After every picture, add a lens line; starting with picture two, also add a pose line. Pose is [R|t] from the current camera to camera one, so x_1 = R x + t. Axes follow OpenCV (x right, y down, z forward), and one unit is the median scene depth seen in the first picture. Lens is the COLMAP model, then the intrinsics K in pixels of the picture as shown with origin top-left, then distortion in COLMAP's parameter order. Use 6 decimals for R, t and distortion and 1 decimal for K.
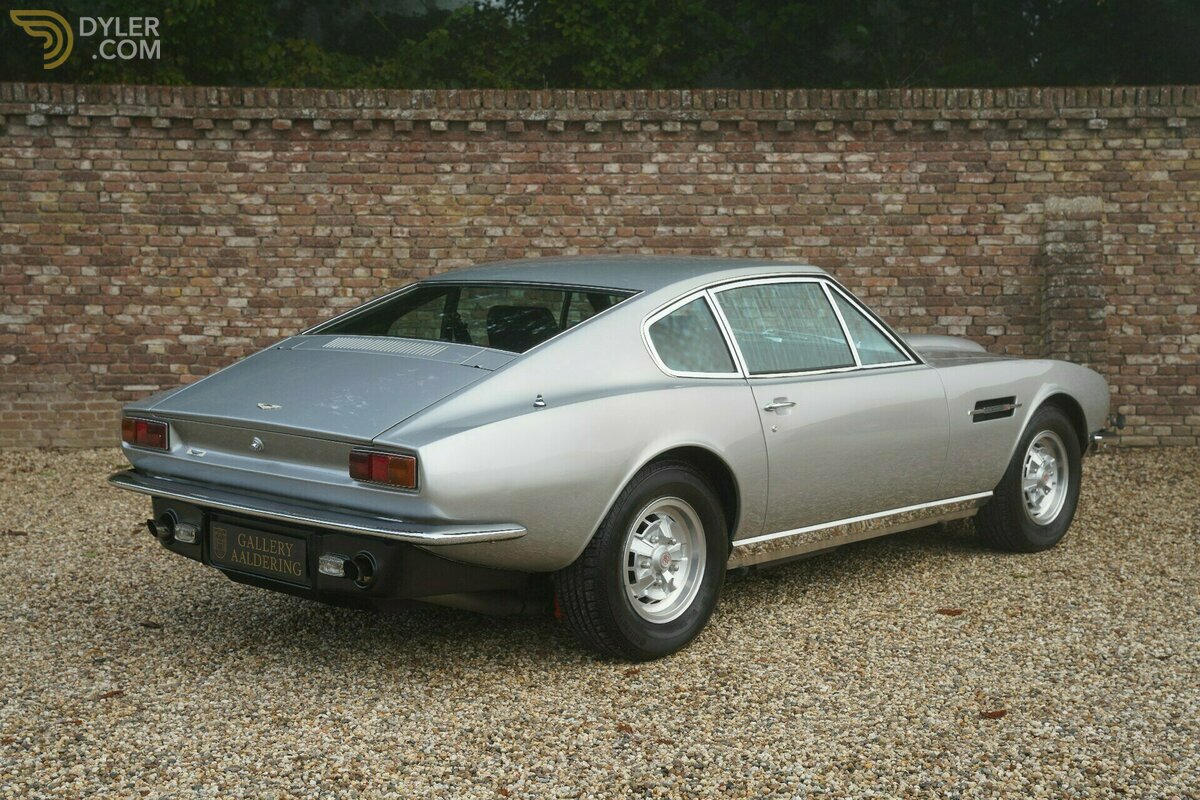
lens RADIAL K [[1644.2, 0, 607.9], [0, 1644.2, 404.3], [0, 0, 1]] dist [0.113408, 0.000000]
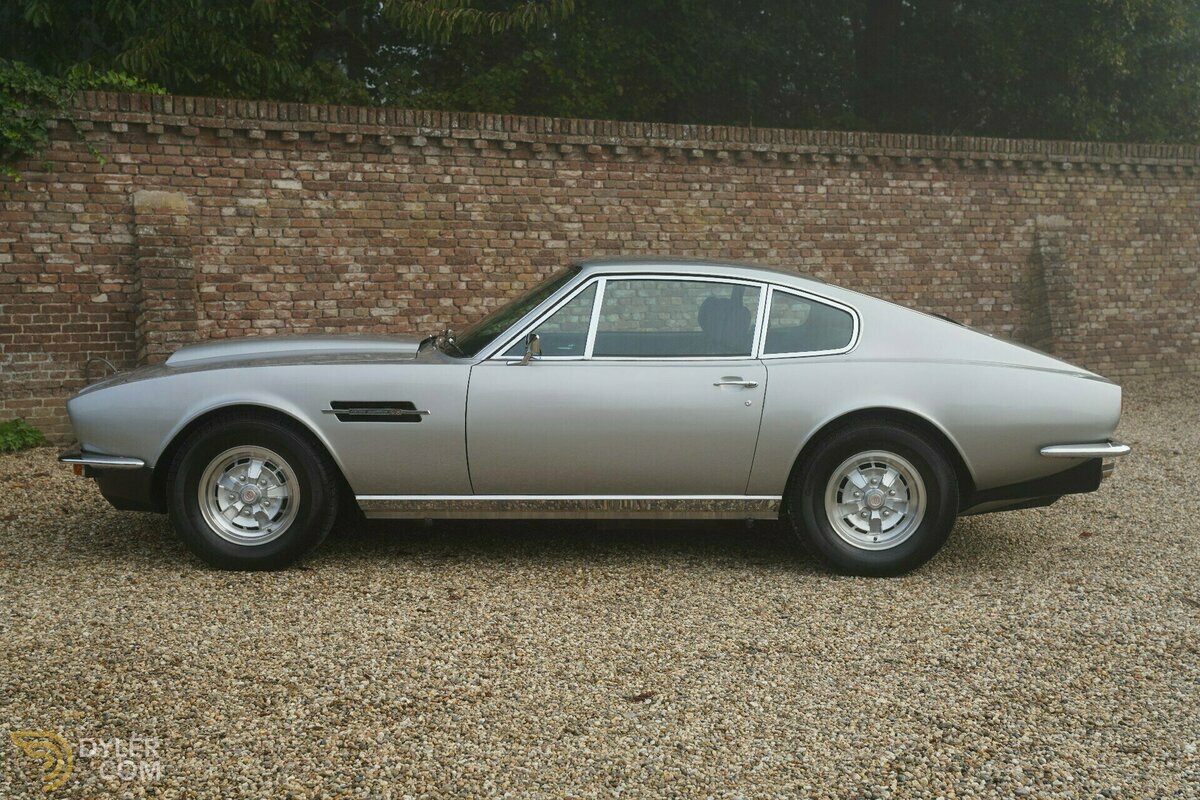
lens RADIAL K [[1590.5, 0, 599.2], [0, 1590.5, 405.8], [0, 0, 1]] dist [0.071868, 0.000000]
pose [[0.876170, -0.044942, 0.479903, -0.760477], [0.043607, 0.998952, 0.013935, 0.005506], [-0.480026, 0.008718, 0.877211, -0.041689]]
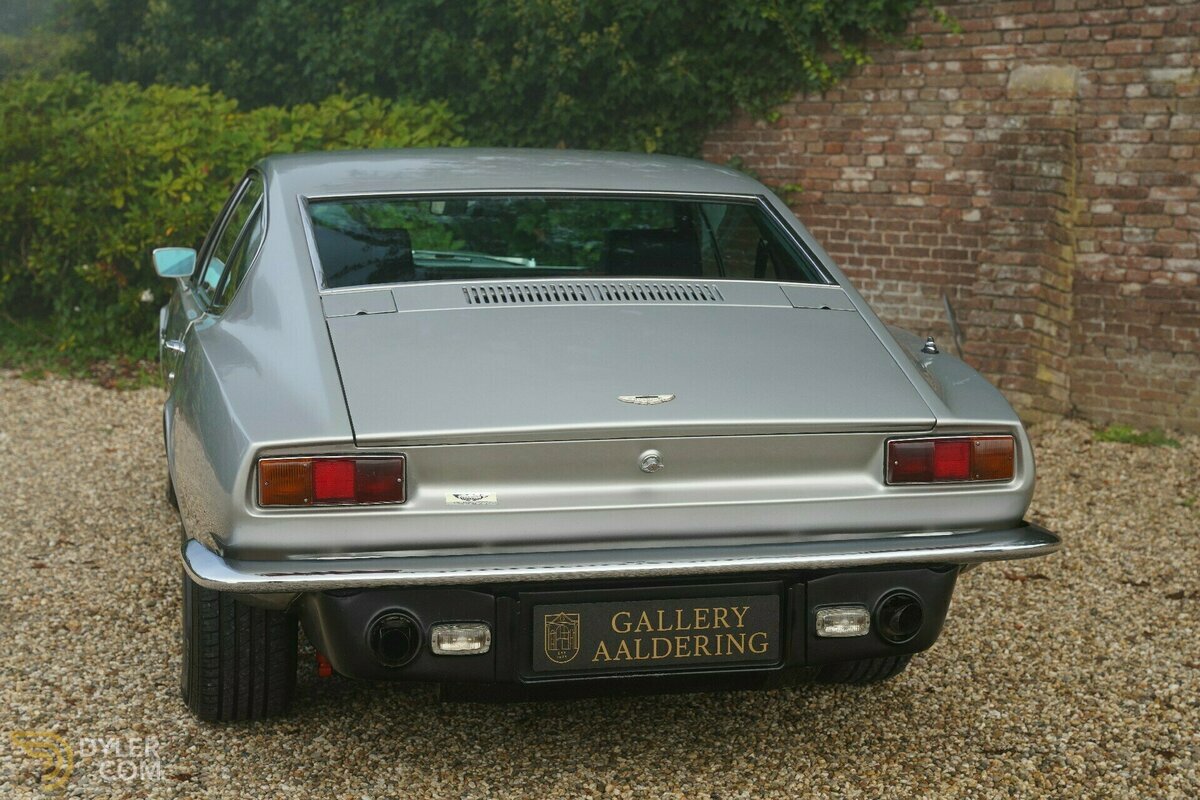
lens RADIAL K [[1972.0, 0, 595.6], [0, 1972.0, 425.5], [0, 0, 1]] dist [0.225386, 0.000000]
pose [[0.661744, 0.115918, -0.740714, 0.039293], [-0.088649, 0.993142, 0.076224, -0.019372], [0.744470, 0.015223, 0.667482, 0.234813]]
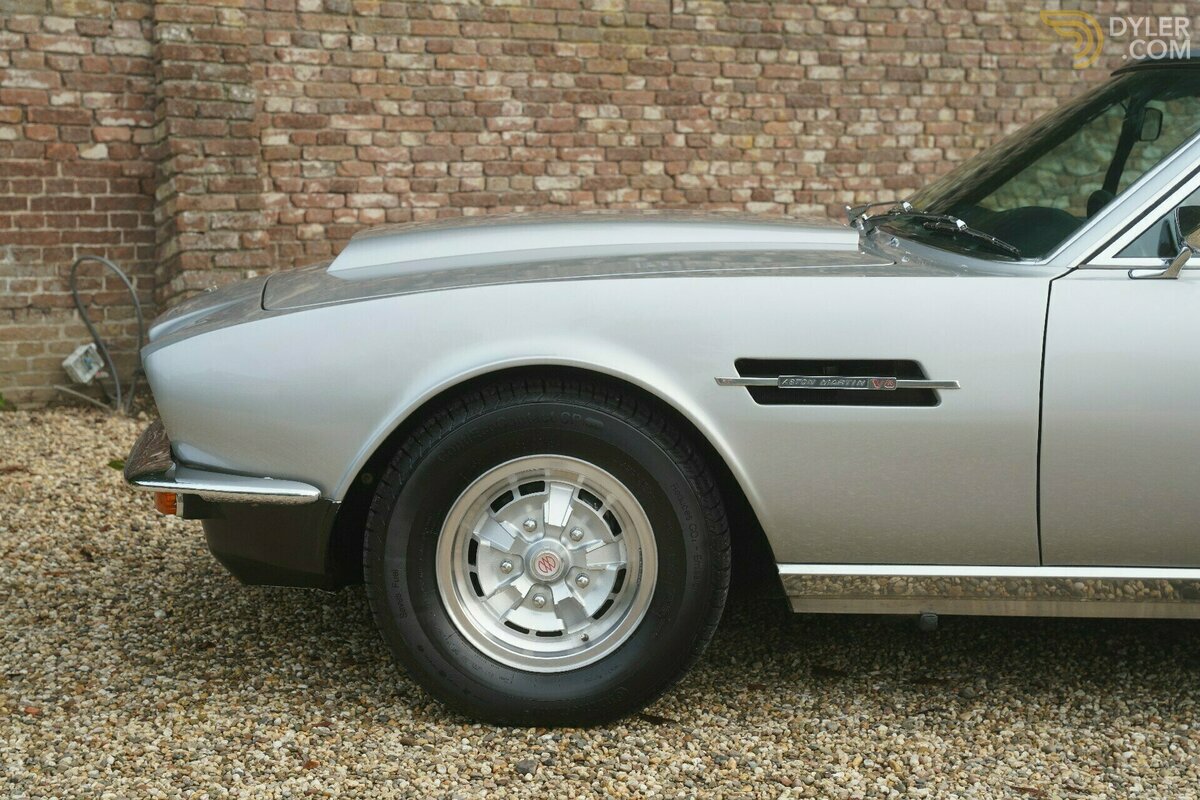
lens RADIAL K [[1971.2, 0, 597.9], [0, 1971.2, 404.1], [0, 0, 1]] dist [0.208578, 0.000000]
pose [[0.876017, -0.060078, 0.478524, -0.741177], [0.037391, 0.997685, 0.056807, -0.005207], [-0.480828, -0.031871, 0.876235, 0.268917]]
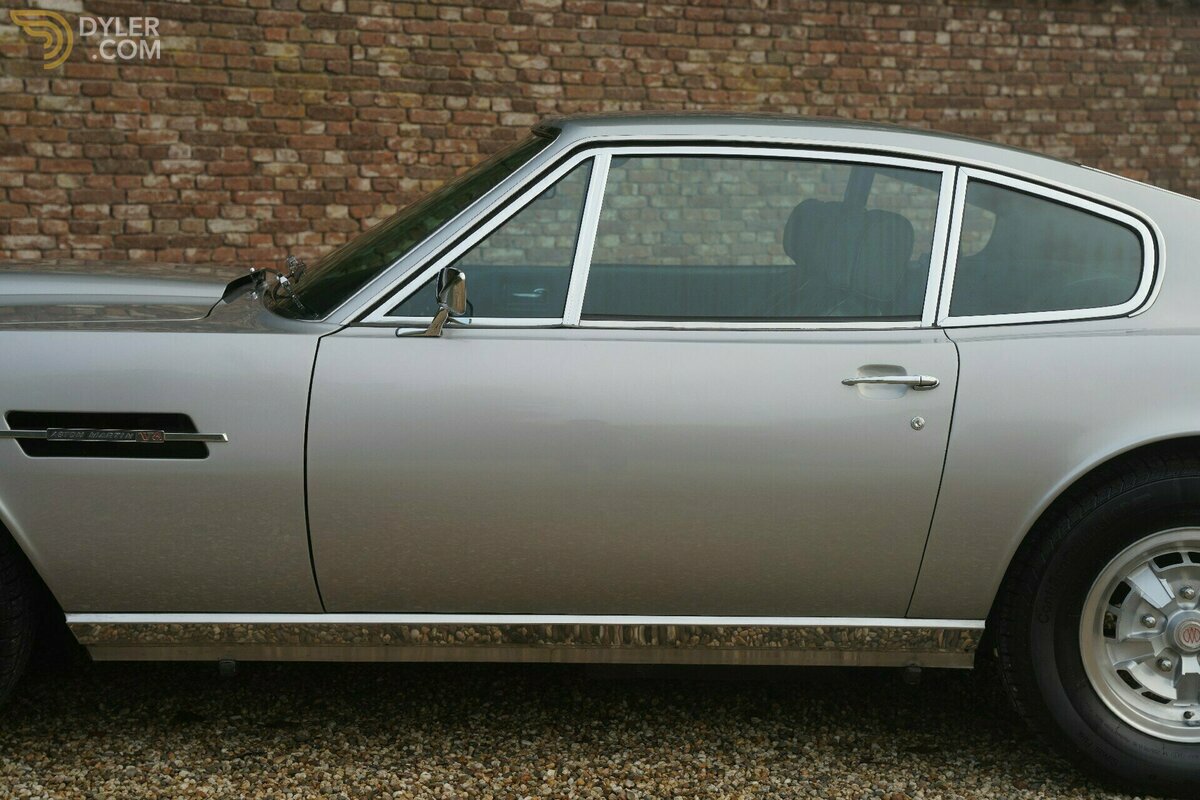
lens RADIAL K [[1971.2, 0, 598.8], [0, 1971.2, 409.6], [0, 0, 1]] dist [0.208578, 0.000000]
pose [[0.872304, -0.051466, 0.486247, -0.631877], [0.034895, 0.998462, 0.043080, -0.004572], [-0.487717, -0.020611, 0.872759, 0.197607]]
